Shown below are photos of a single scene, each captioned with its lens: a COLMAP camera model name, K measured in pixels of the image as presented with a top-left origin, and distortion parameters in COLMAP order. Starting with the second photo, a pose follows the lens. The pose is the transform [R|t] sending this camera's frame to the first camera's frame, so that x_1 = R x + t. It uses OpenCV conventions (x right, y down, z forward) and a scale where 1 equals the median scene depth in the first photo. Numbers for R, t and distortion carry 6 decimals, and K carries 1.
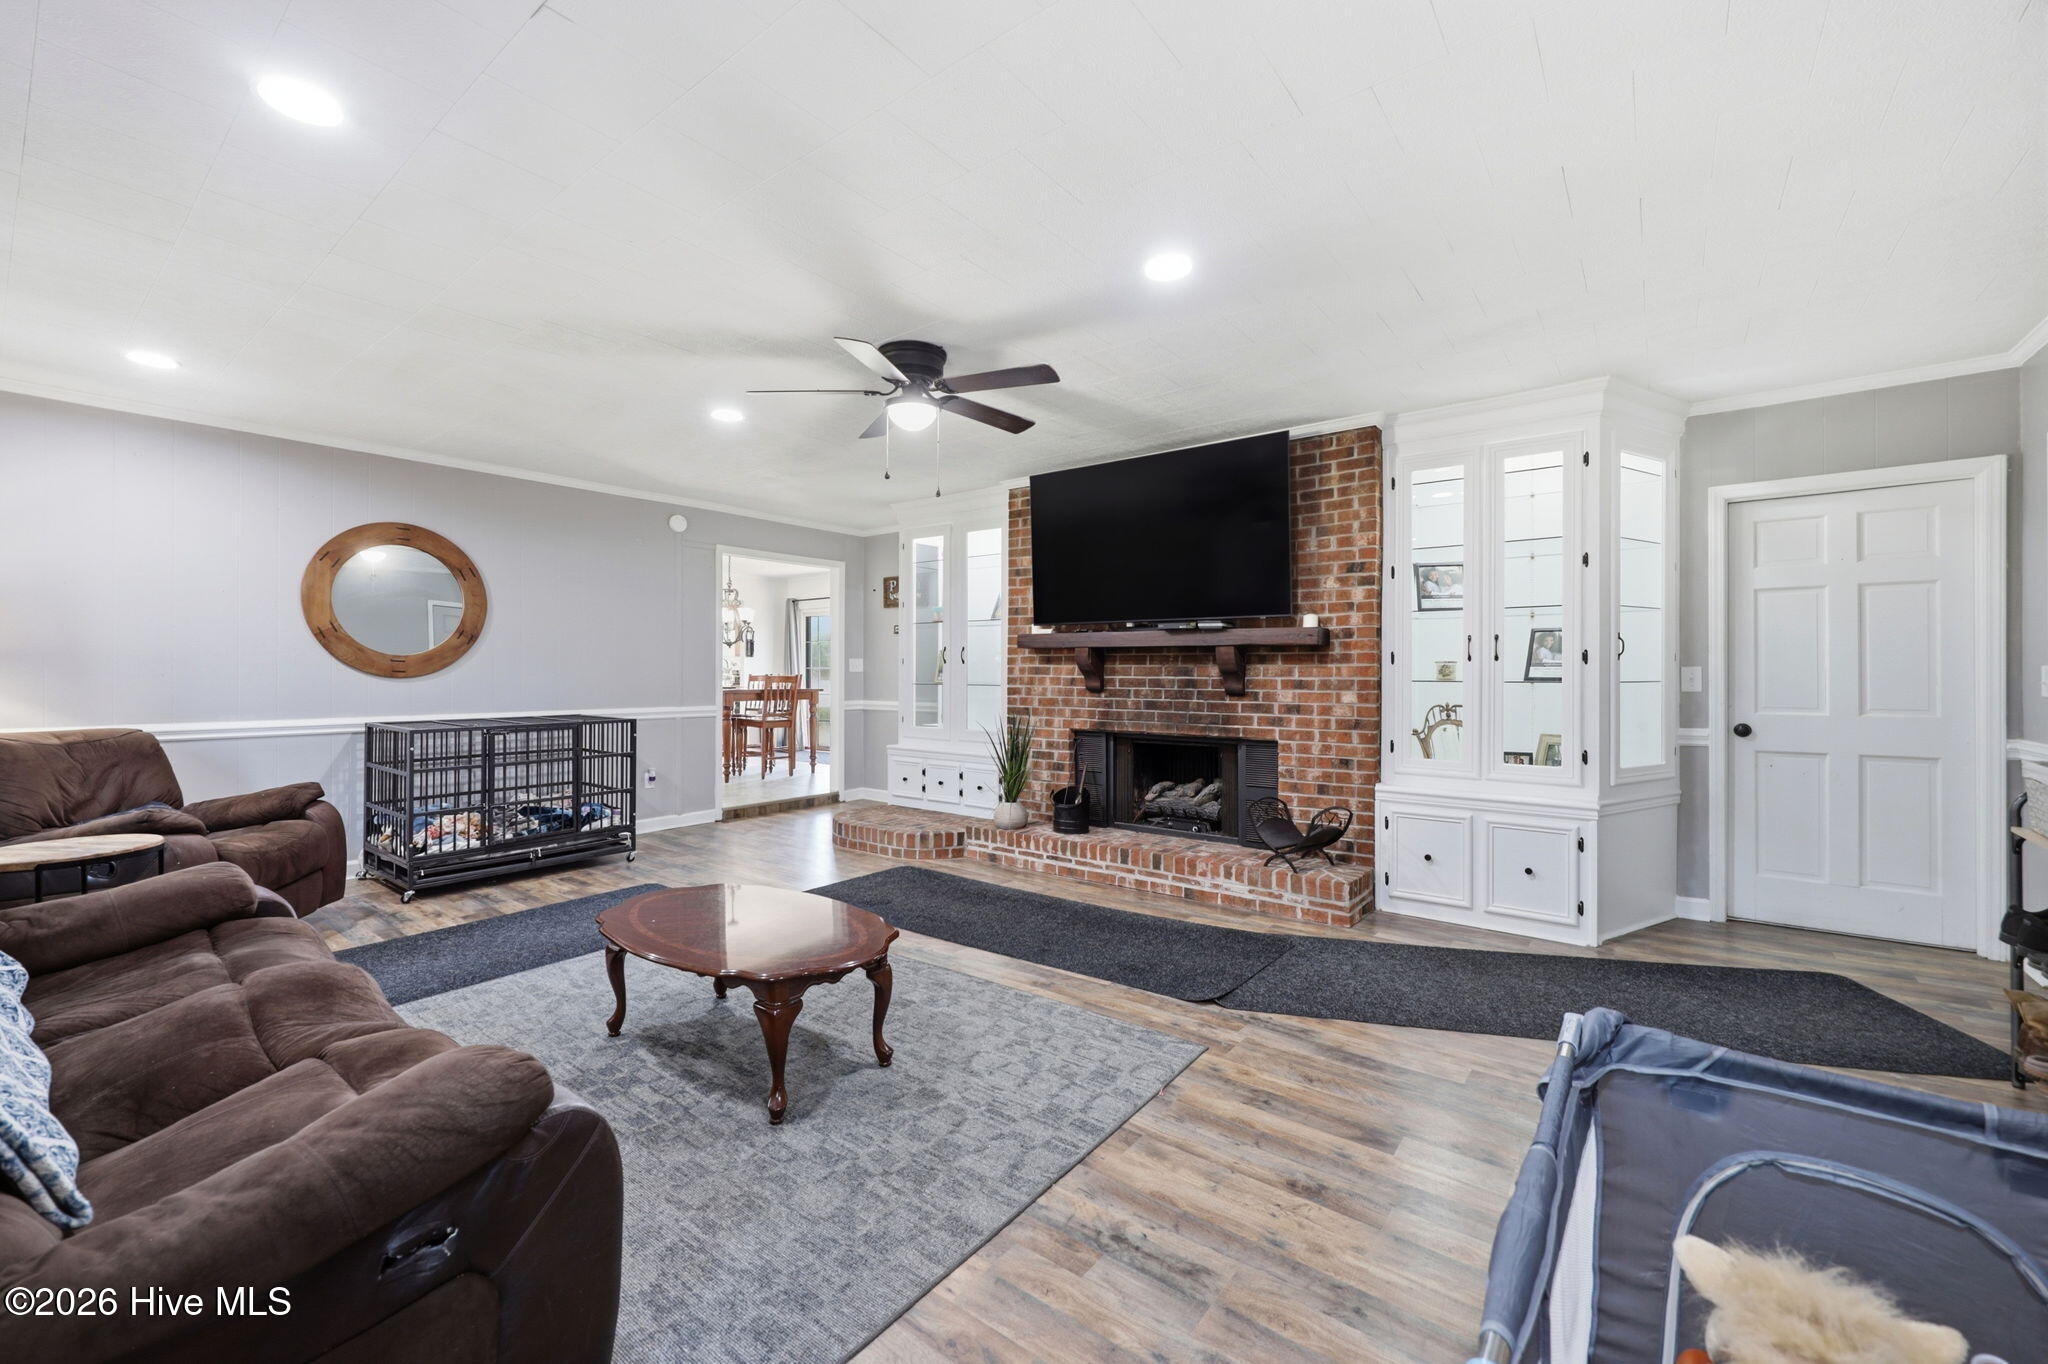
lens RADIAL K [[833.5, 0, 1030.5], [0, 833.5, 670.2], [0, 0, 1]] dist [-0.001837, -0.000077]
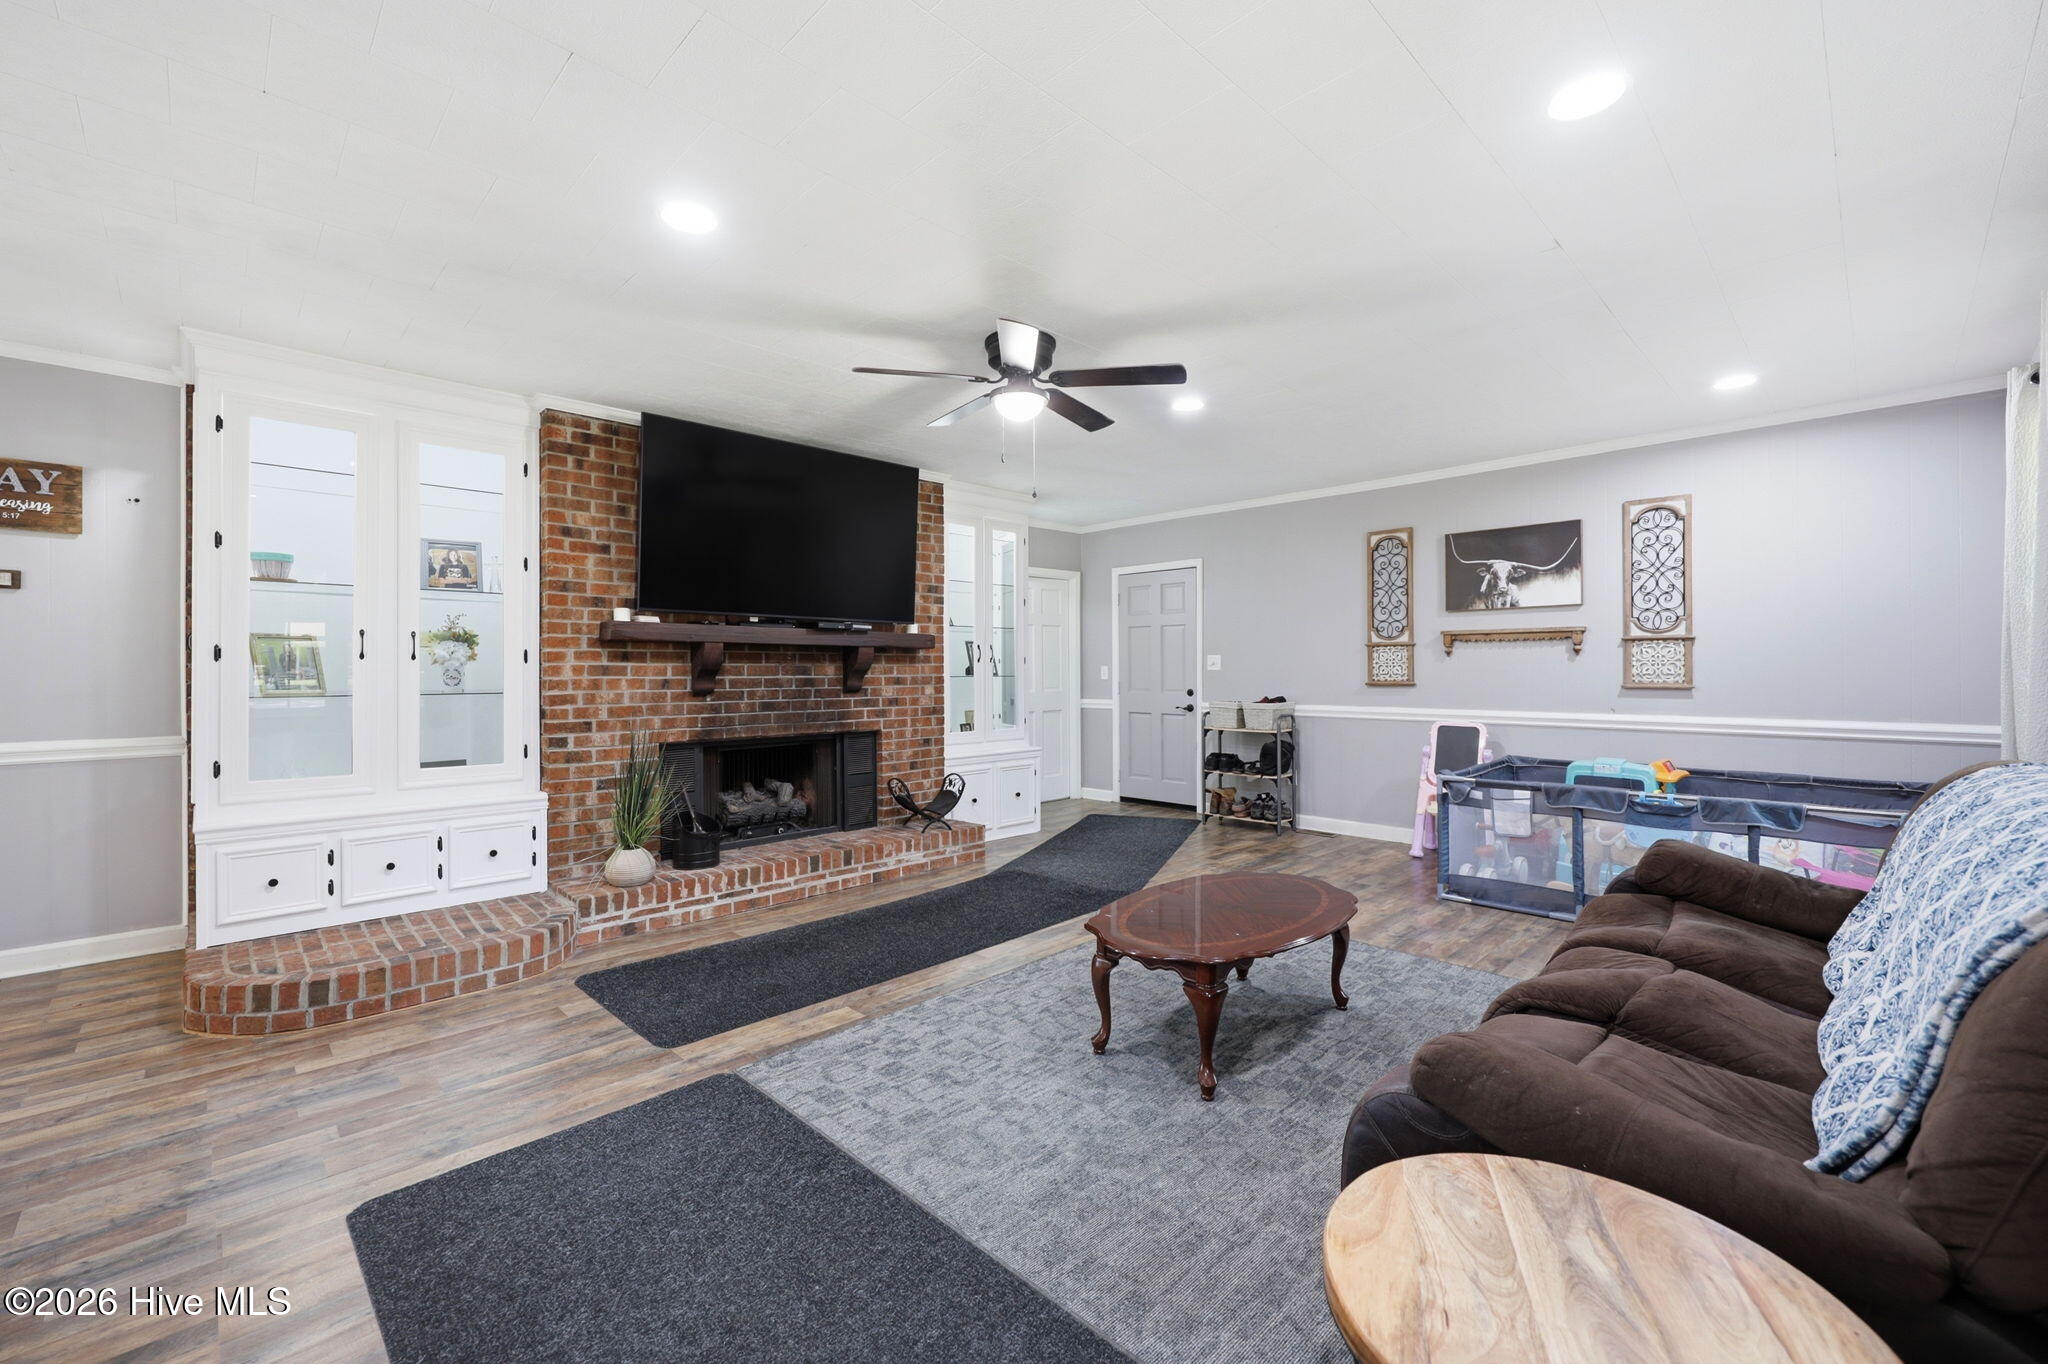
lens RADIAL K [[833.5, 0, 1031.0], [0, 833.5, 675.0], [0, 0, 1]] dist [-0.001837, -0.000077]
pose [[0.132080, -0.008851, 0.991200, -0.773343], [0.002431, 0.999960, 0.008605, -0.000932], [-0.991236, 0.001273, 0.132096, 0.605435]]
